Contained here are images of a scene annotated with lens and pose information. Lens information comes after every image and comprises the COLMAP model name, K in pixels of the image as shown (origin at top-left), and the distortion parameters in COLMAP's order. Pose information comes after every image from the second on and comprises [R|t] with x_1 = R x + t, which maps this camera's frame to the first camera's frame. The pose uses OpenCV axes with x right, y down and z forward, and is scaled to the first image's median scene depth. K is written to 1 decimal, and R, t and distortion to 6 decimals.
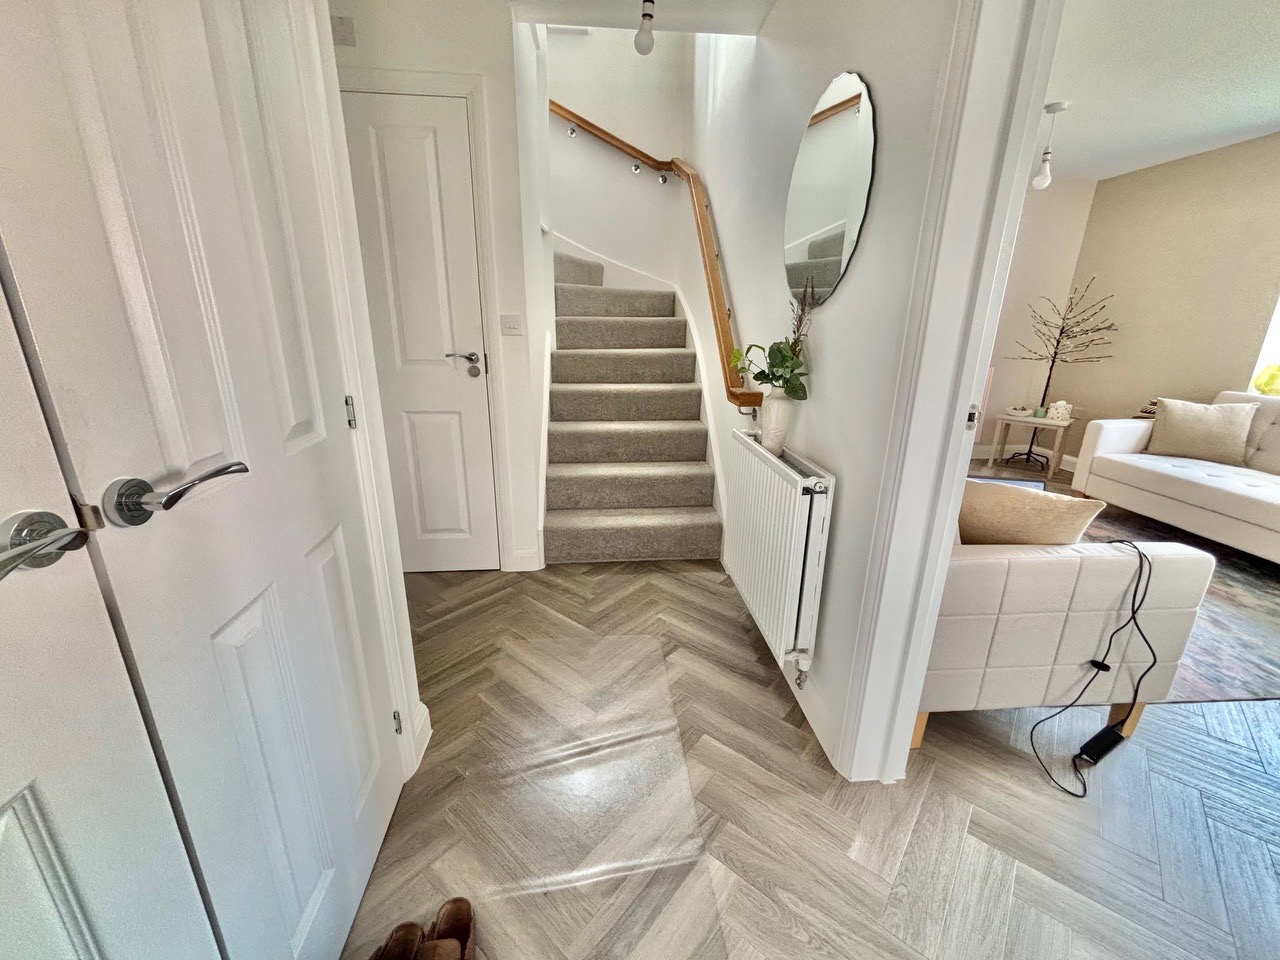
lens RADIAL K [[515.7, 0, 628.8], [0, 515.7, 481.5], [0, 0, 1]] dist [0.000522, -0.001366]
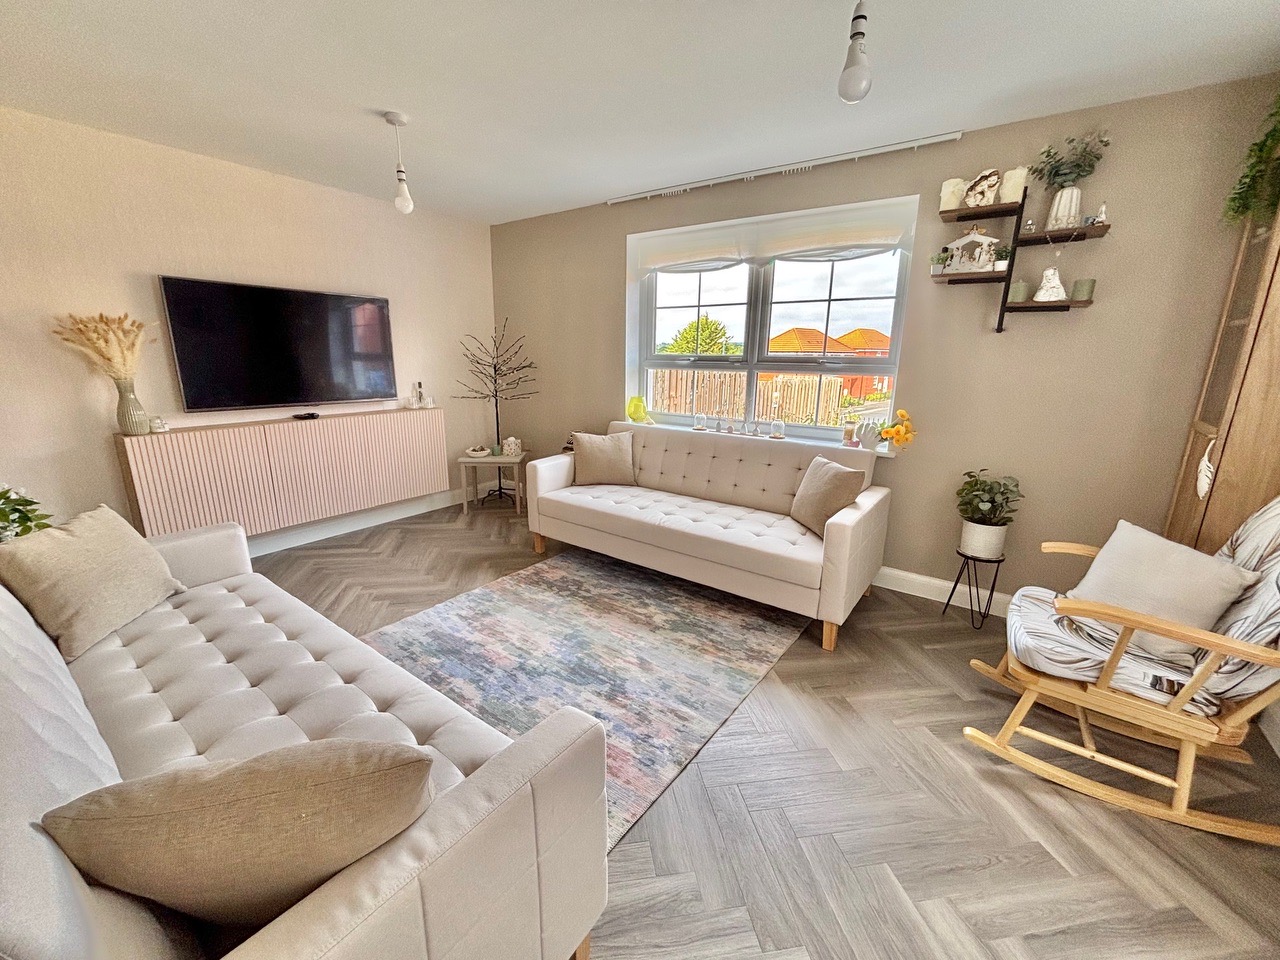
lens RADIAL K [[515.7, 0, 639.9], [0, 515.7, 481.7], [0, 0, 1]] dist [0.000522, -0.001366]
pose [[0.643394, -0.183494, 0.743219, 0.298470], [0.215357, 0.975025, 0.054294, -0.091647], [-0.734620, 0.125125, 0.666841, 0.186812]]
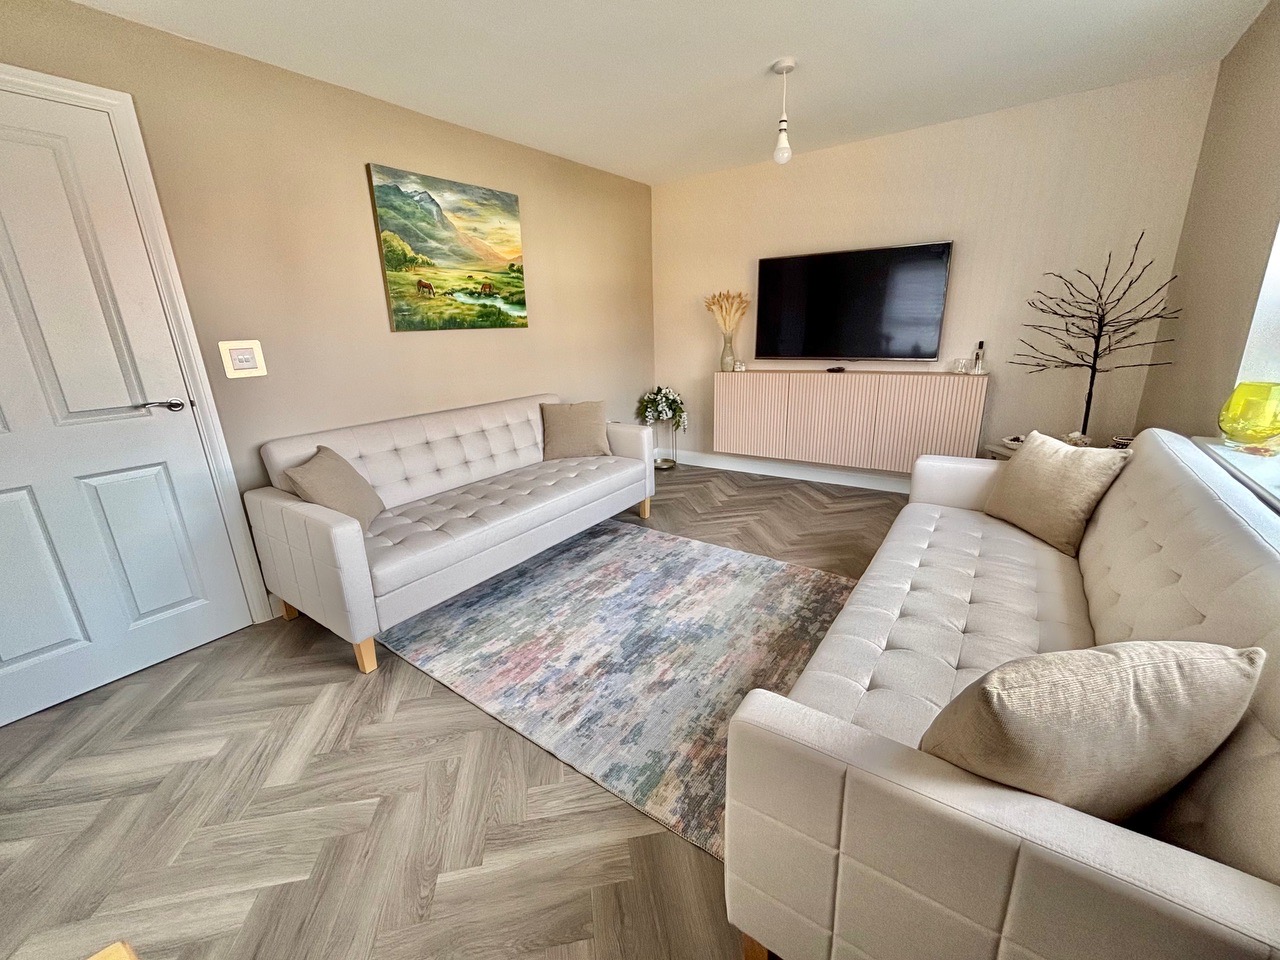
lens RADIAL K [[515.7, 0, 631.8], [0, 515.7, 476.0], [0, 0, 1]] dist [0.000522, -0.001366]
pose [[0.765693, 0.149312, -0.625636, 1.064249], [-0.149589, 0.987350, 0.052560, -0.068237], [0.625570, 0.053343, 0.778342, 0.196972]]
